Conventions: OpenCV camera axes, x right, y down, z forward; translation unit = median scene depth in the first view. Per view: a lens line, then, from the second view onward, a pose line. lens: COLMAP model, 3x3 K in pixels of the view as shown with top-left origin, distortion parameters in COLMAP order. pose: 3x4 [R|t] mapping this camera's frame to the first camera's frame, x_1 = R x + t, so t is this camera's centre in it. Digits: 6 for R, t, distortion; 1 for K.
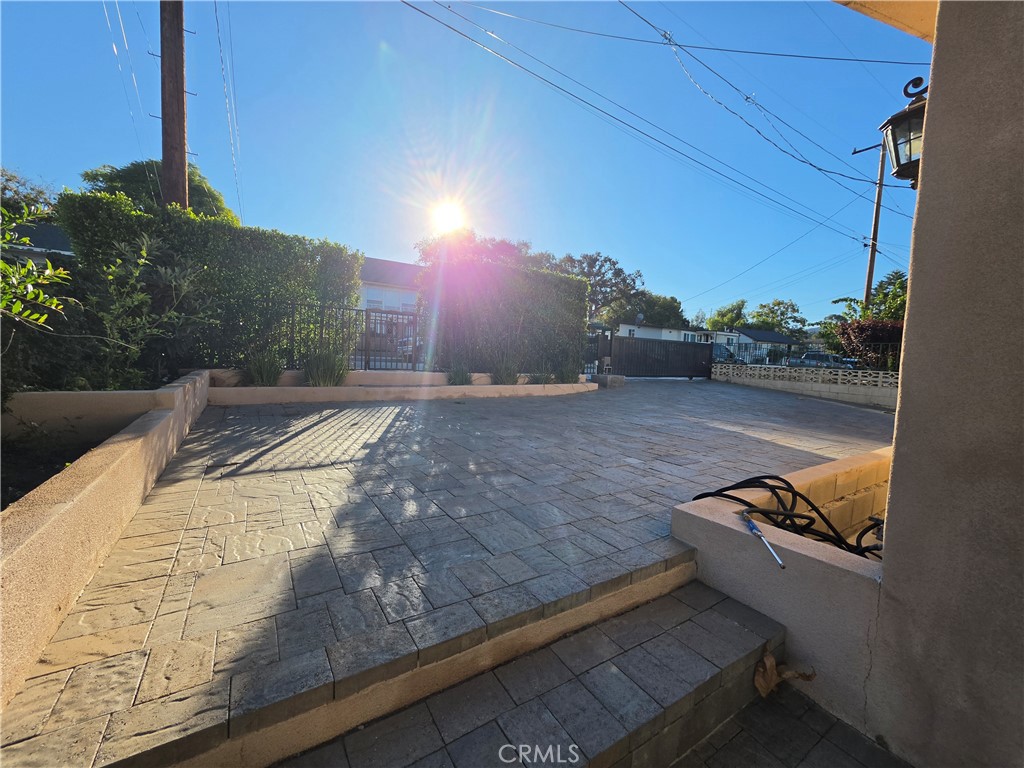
lens RADIAL K [[428.2, 0, 510.7], [0, 428.2, 386.5], [0, 0, 1]] dist [0.000562, -0.000165]
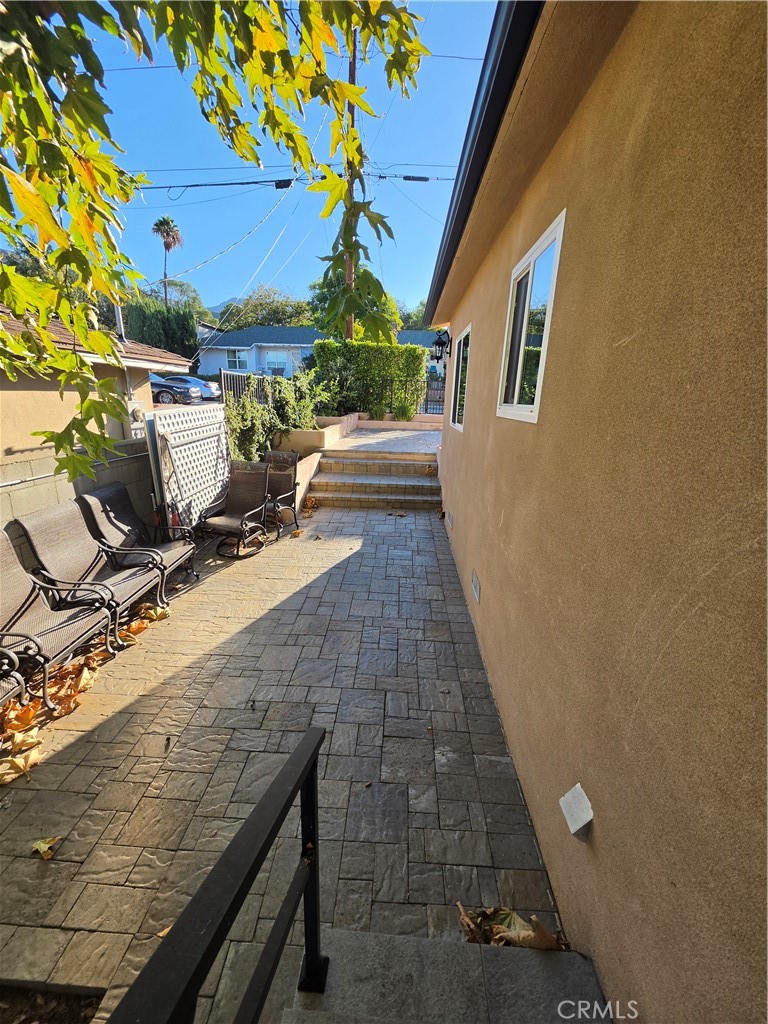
lens RADIAL K [[428.2, 0, 377.3], [0, 428.2, 512.8], [0, 0, 1]] dist [0.000562, -0.000165]
pose [[0.824845, 0.140399, -0.547648, 0.725229], [-0.036463, 0.979868, 0.196286, 0.033214], [0.564181, -0.141937, 0.813359, -0.904809]]
